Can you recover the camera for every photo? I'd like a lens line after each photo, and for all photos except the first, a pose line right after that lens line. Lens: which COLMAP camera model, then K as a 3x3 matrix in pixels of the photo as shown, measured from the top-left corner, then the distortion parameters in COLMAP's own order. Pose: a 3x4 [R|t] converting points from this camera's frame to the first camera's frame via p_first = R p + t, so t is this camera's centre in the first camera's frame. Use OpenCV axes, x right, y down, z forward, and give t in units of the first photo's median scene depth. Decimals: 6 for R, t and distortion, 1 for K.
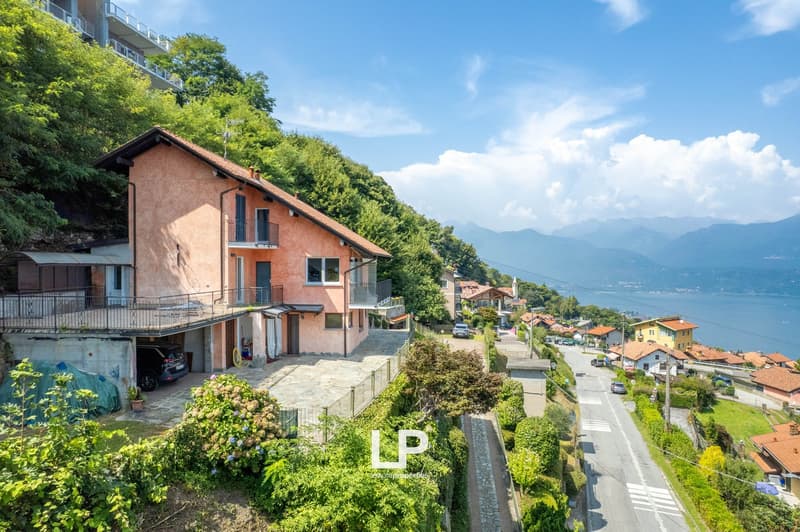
lens RADIAL K [[527.4, 0, 403.9], [0, 527.4, 272.6], [0, 0, 1]] dist [-0.036811, 0.001518]
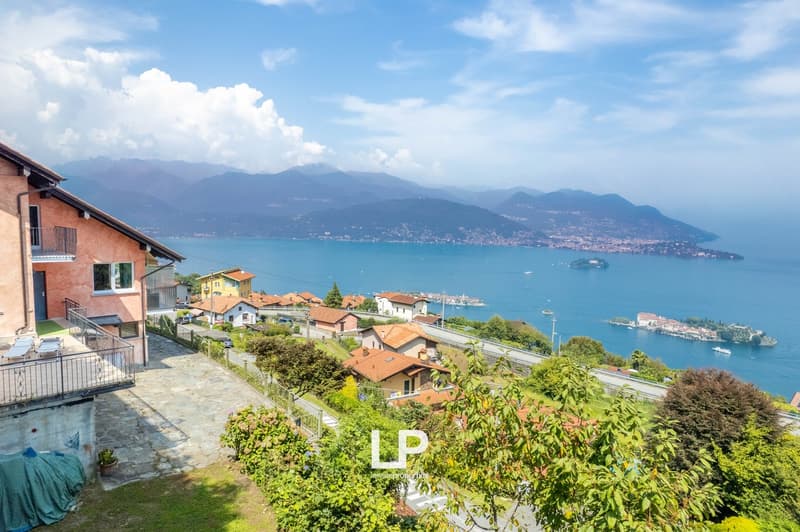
lens RADIAL K [[537.5, 0, 414.8], [0, 537.5, 258.3], [0, 0, 1]] dist [0.009882, 0.021620]
pose [[0.636039, -0.046966, 0.770226, -0.539777], [-0.013958, 0.997283, 0.072337, -0.110903], [-0.771531, -0.056760, 0.633655, 0.016490]]
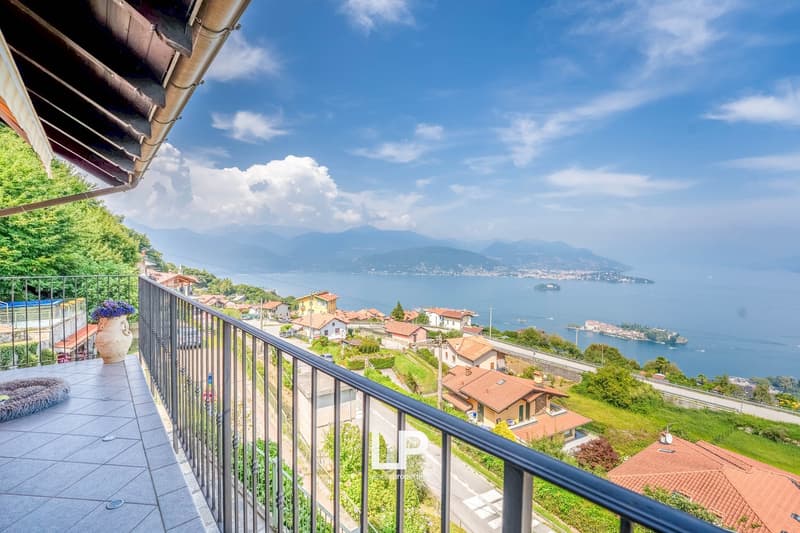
lens RADIAL K [[341.9, 0, 400.9], [0, 341.9, 261.7], [0, 0, 1]] dist [-0.016577, 0.001561]
pose [[0.690469, -0.003936, 0.723351, -0.066352], [0.002854, 0.999992, 0.002717, 0.011835], [-0.723356, 0.000188, 0.690475, 1.028597]]
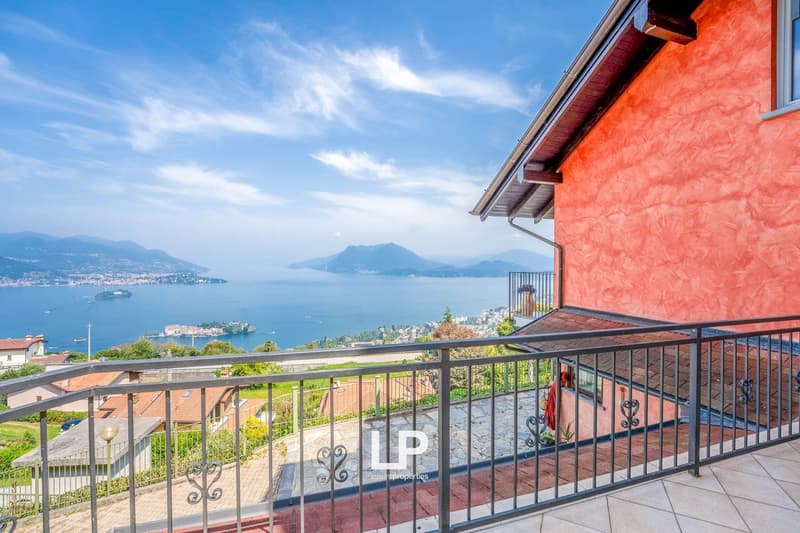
lens RADIAL K [[341.9, 0, 395.5], [0, 341.9, 261.8], [0, 0, 1]] dist [-0.016577, 0.001561]
pose [[-0.342316, -0.001410, 0.939584, -0.256483], [0.009551, 0.999942, 0.004980, 0.019133], [-0.939536, 0.010679, -0.342282, 1.470918]]
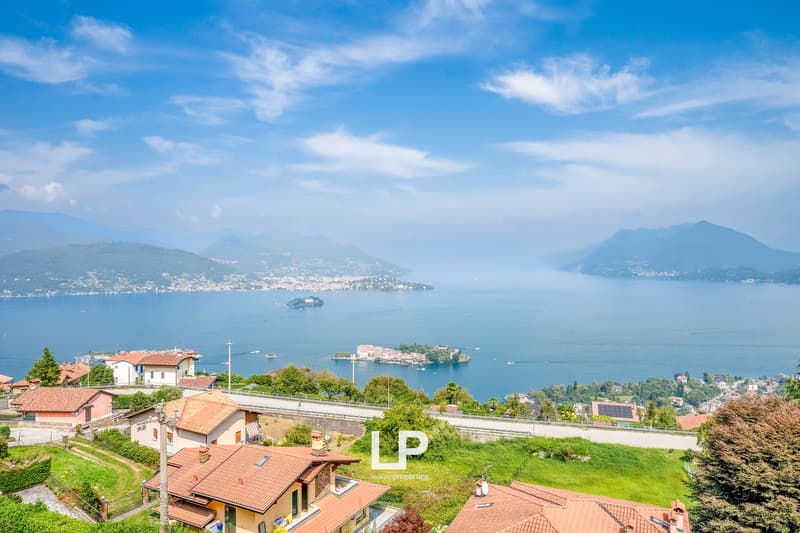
lens RADIAL K [[537.5, 0, 400.4], [0, 537.5, 256.5], [0, 0, 1]] dist [0.009882, 0.021620]
pose [[0.177432, 0.003010, 0.984128, -0.059187], [0.025021, 0.999658, -0.007569, 0.010056], [-0.983815, 0.025967, 0.177296, 1.108154]]
